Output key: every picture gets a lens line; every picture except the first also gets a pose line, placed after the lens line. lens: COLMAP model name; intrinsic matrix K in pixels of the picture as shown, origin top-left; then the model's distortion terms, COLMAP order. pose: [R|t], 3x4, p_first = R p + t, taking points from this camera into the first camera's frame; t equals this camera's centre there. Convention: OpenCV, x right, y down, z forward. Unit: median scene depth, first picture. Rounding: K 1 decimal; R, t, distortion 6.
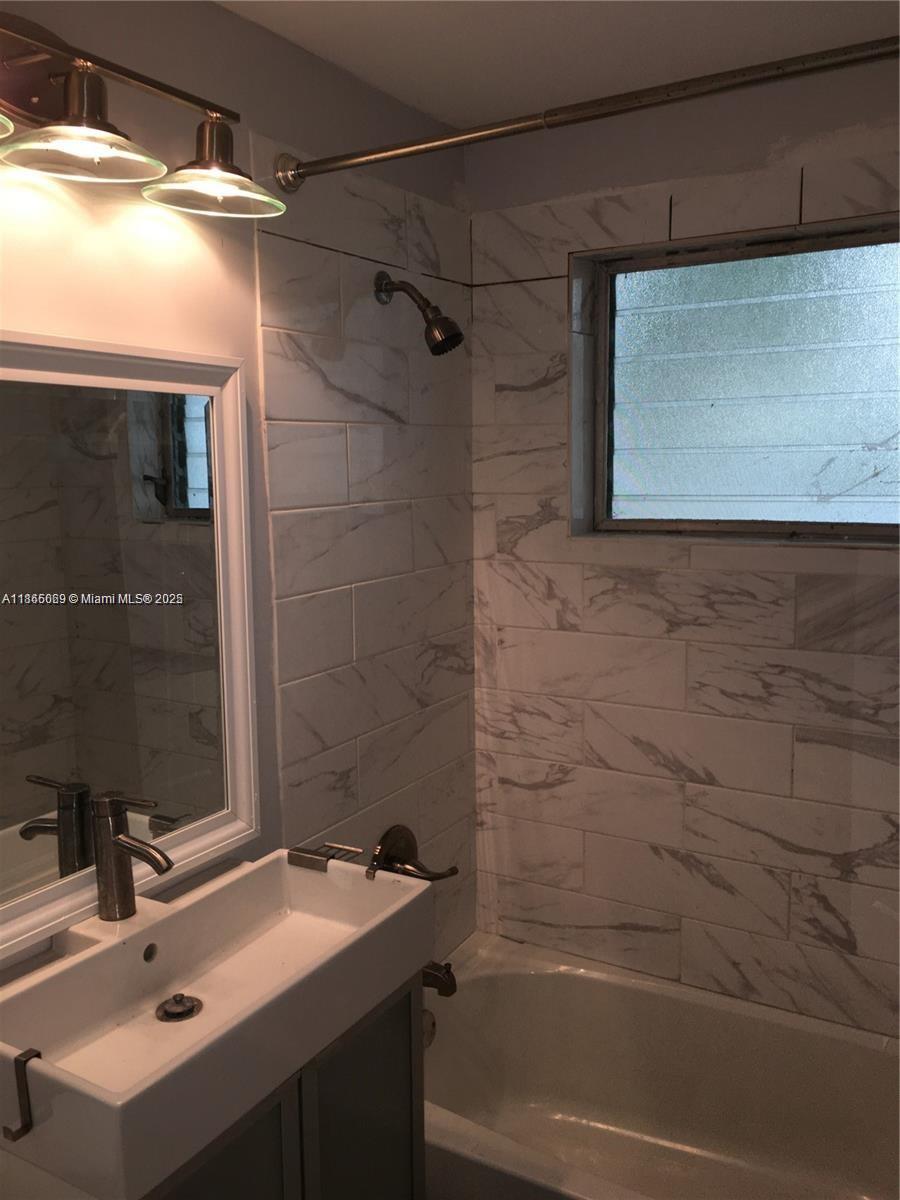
lens RADIAL K [[1019.7, 0, 449.0], [0, 1019.7, 593.7], [0, 0, 1]] dist [0.084181, -0.110248]
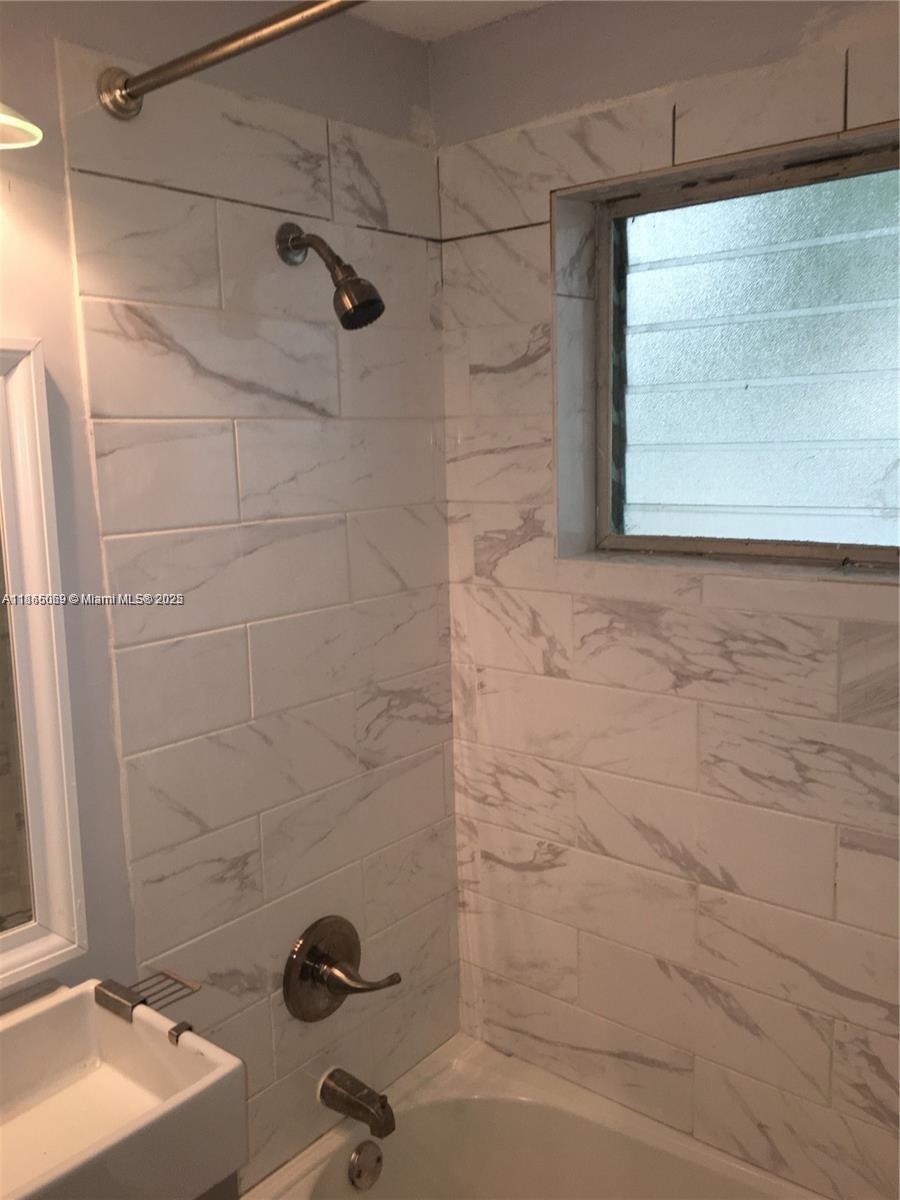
lens RADIAL K [[1019.7, 0, 449.0], [0, 1019.7, 593.7], [0, 0, 1]] dist [0.084181, -0.110248]
pose [[0.986721, 0.015209, -0.161714, 0.170206], [-0.012155, 0.999729, 0.019859, -0.045034], [0.161972, -0.017630, 0.986638, 0.222161]]
